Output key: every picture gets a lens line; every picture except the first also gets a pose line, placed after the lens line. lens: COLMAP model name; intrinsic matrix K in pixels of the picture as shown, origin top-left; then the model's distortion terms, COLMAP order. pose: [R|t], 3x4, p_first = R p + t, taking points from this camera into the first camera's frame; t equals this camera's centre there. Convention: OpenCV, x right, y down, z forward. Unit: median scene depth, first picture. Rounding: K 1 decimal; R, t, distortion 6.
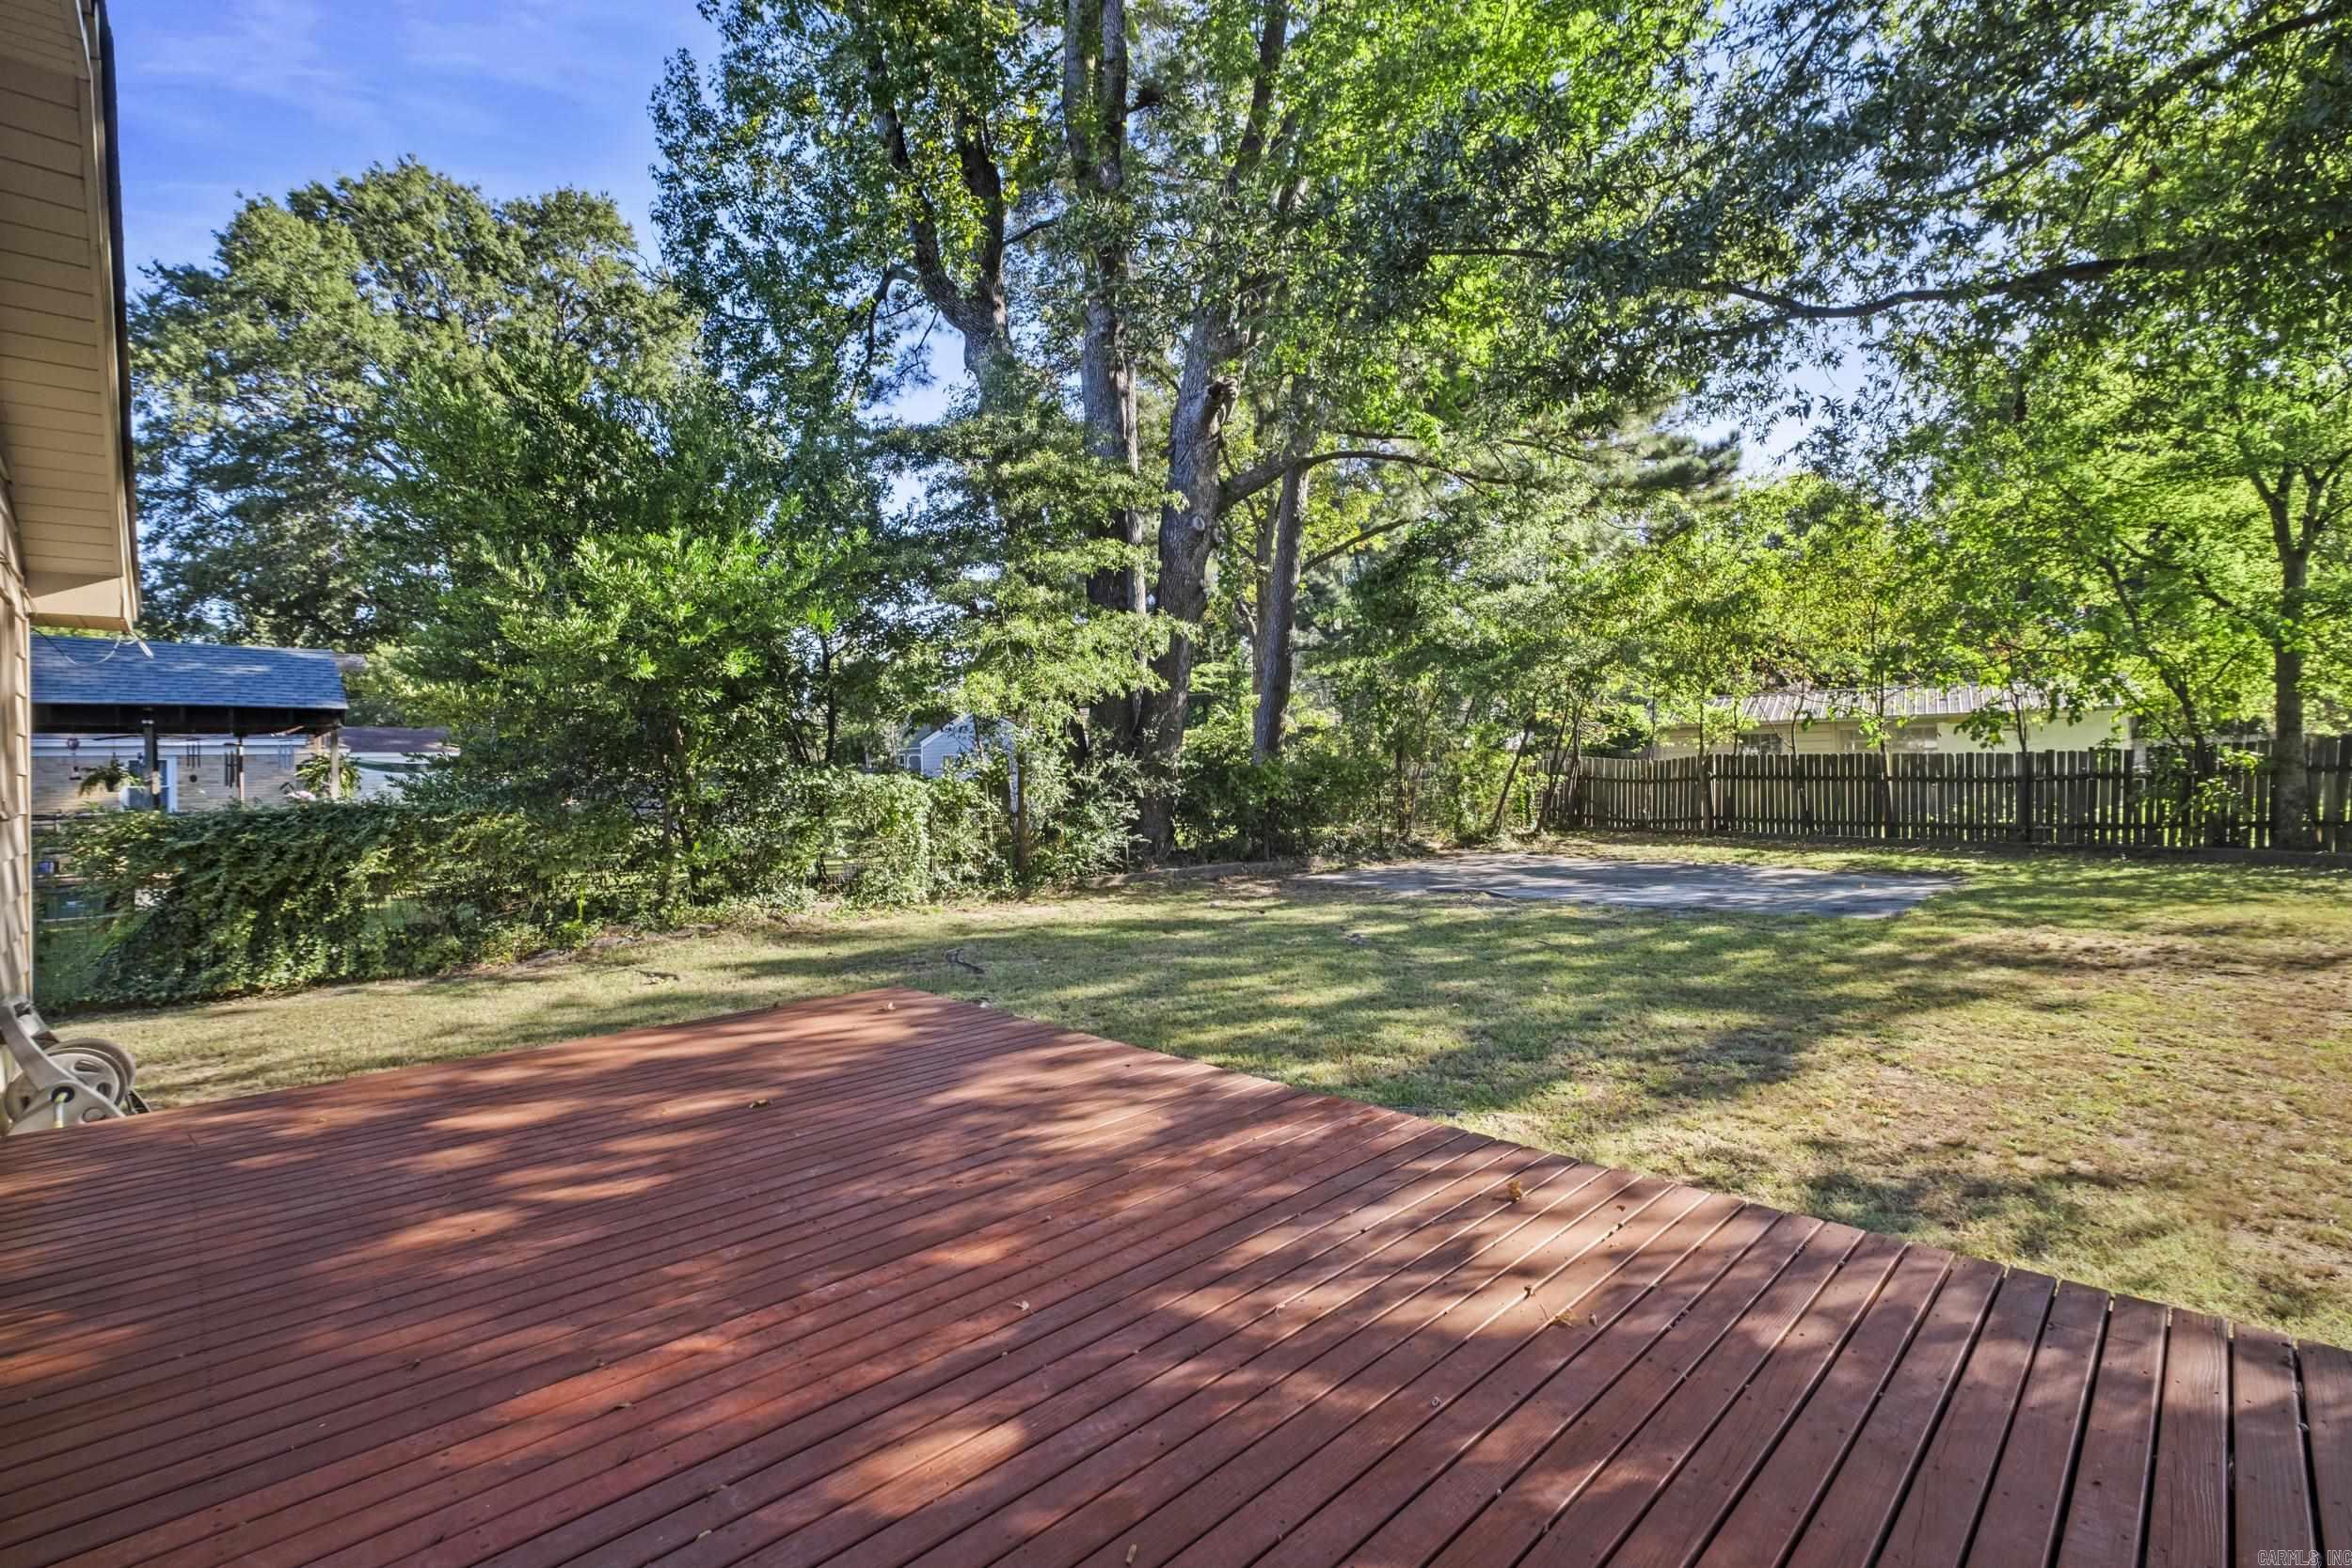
lens RADIAL K [[1033.1, 0, 1159.8], [0, 1033.1, 754.2], [0, 0, 1]] dist [-0.003570, -0.000266]
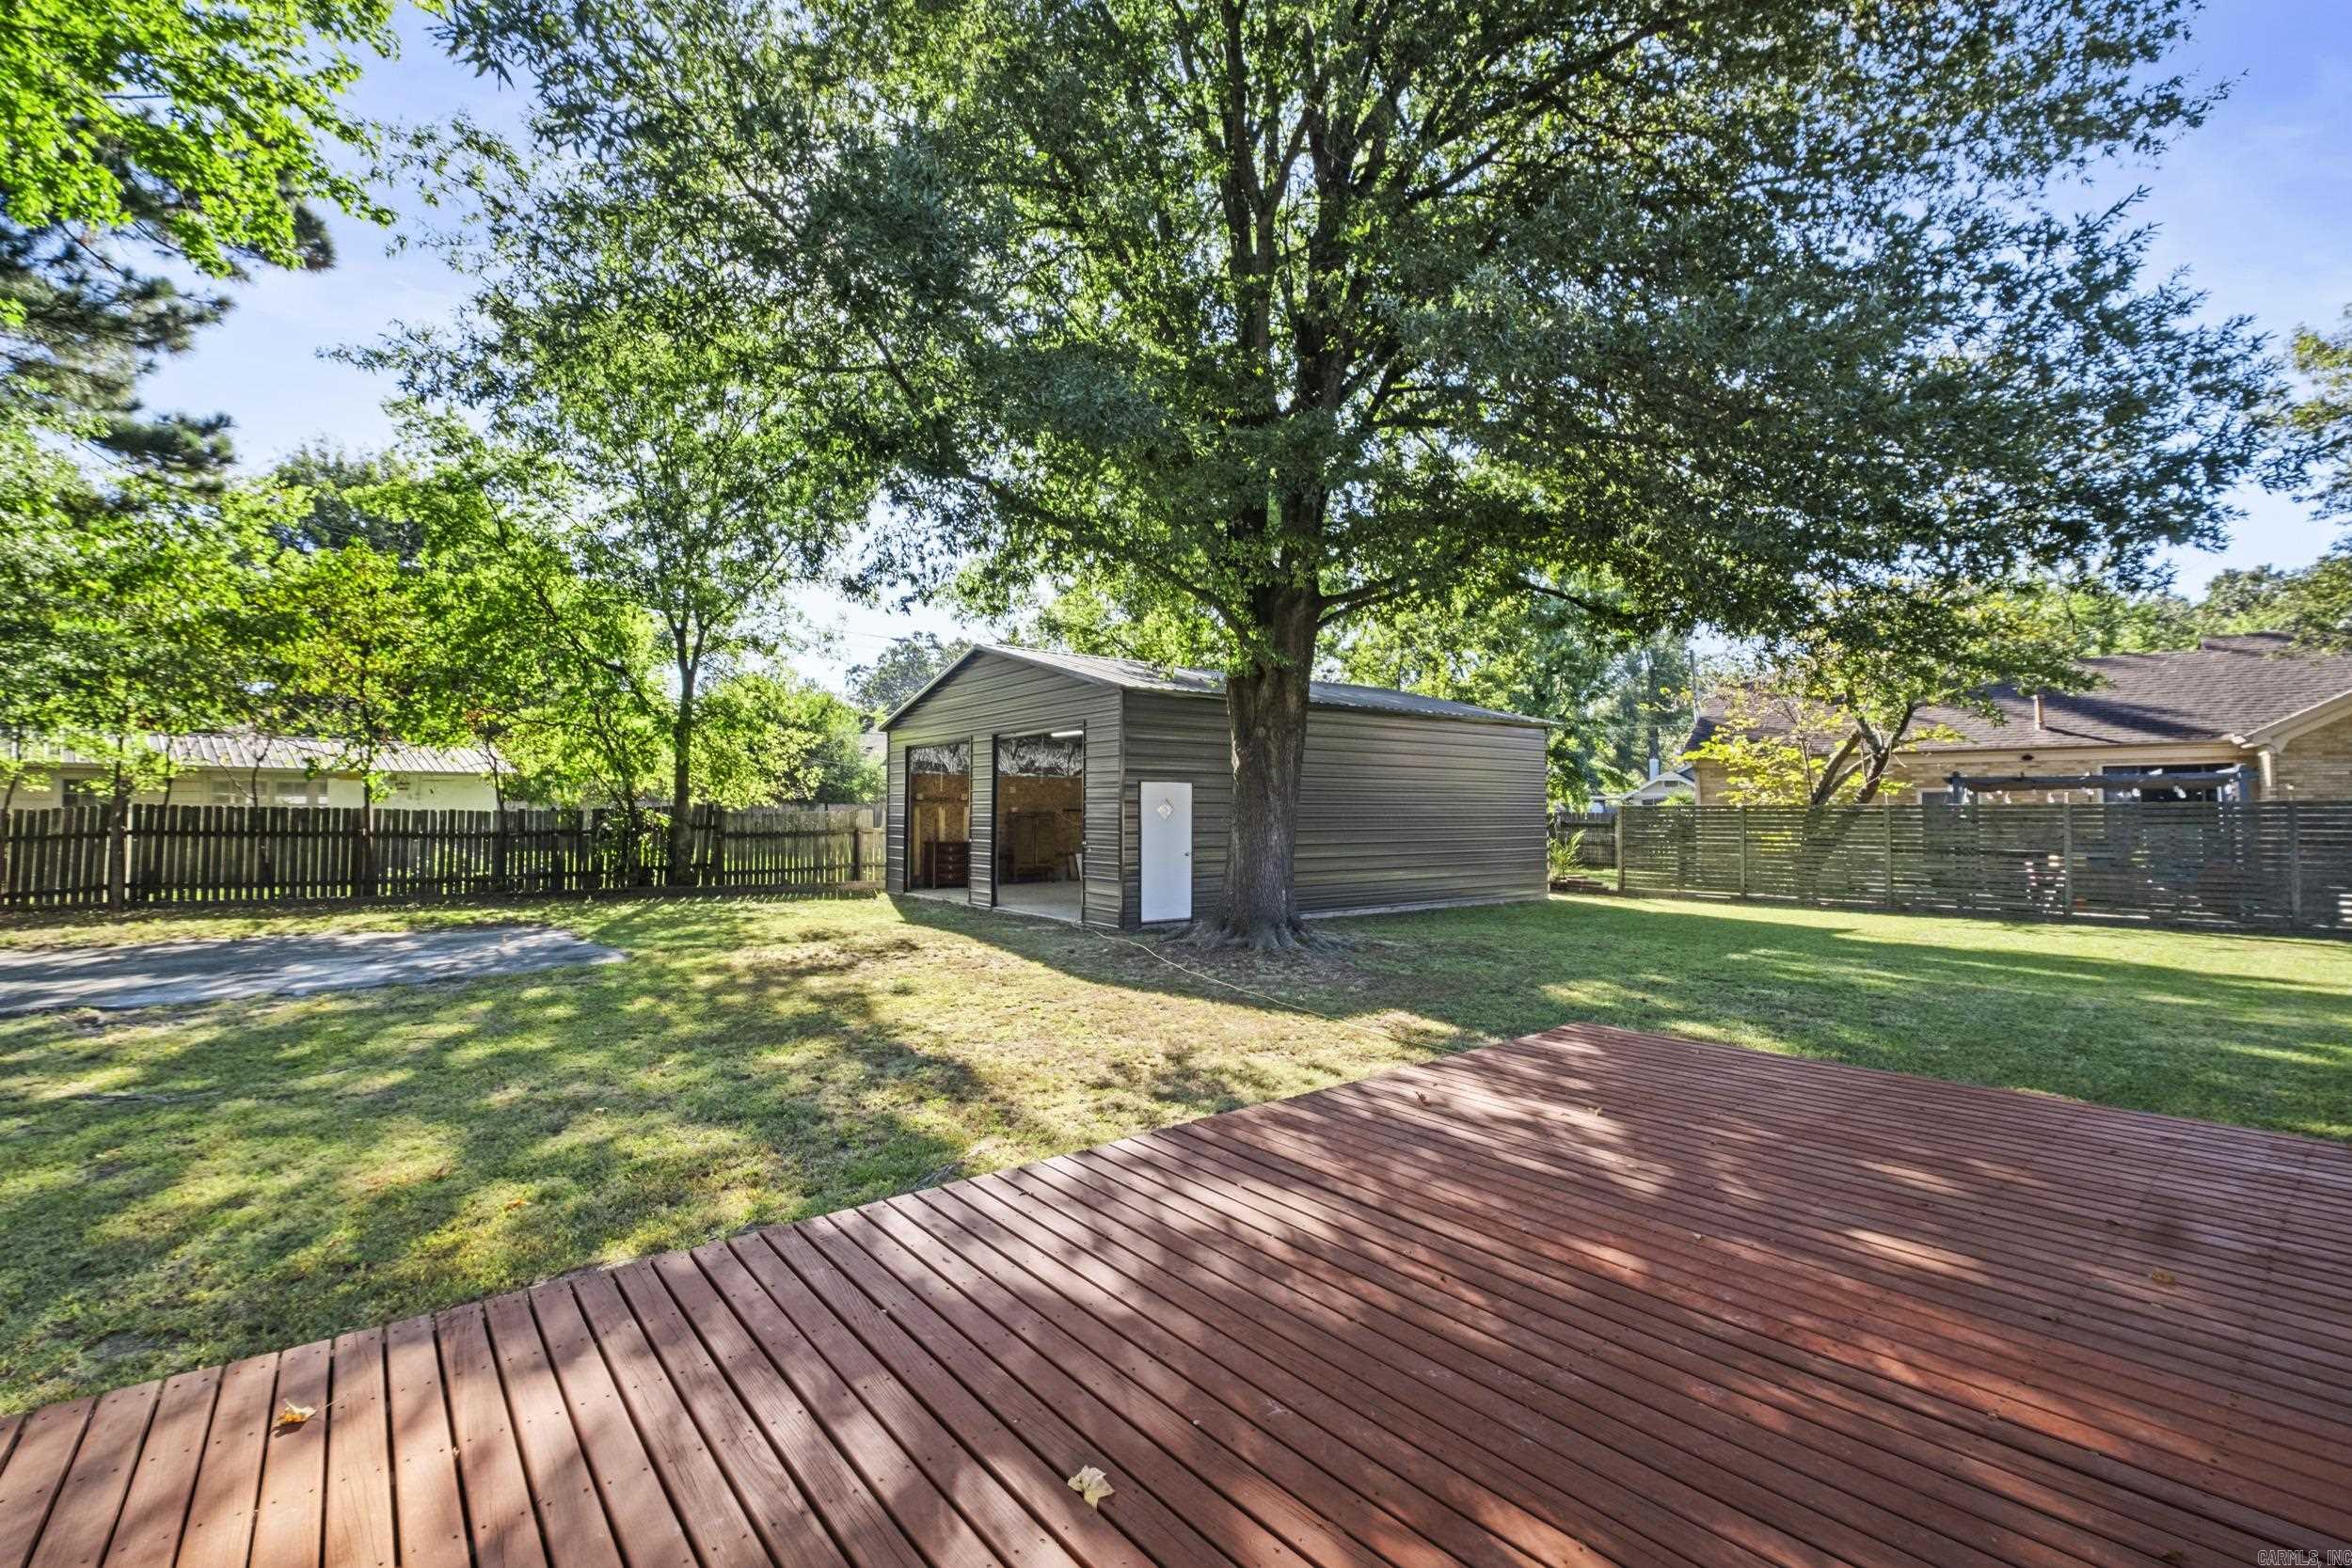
lens RADIAL K [[1017.6, 0, 1161.8], [0, 1017.6, 773.6], [0, 0, 1]] dist [-0.007163, -0.000422]
pose [[0.093011, 0.061581, 0.993759, -0.867163], [-0.020863, 0.997987, -0.059891, 0.043194], [-0.995447, -0.015162, 0.094108, 0.928082]]
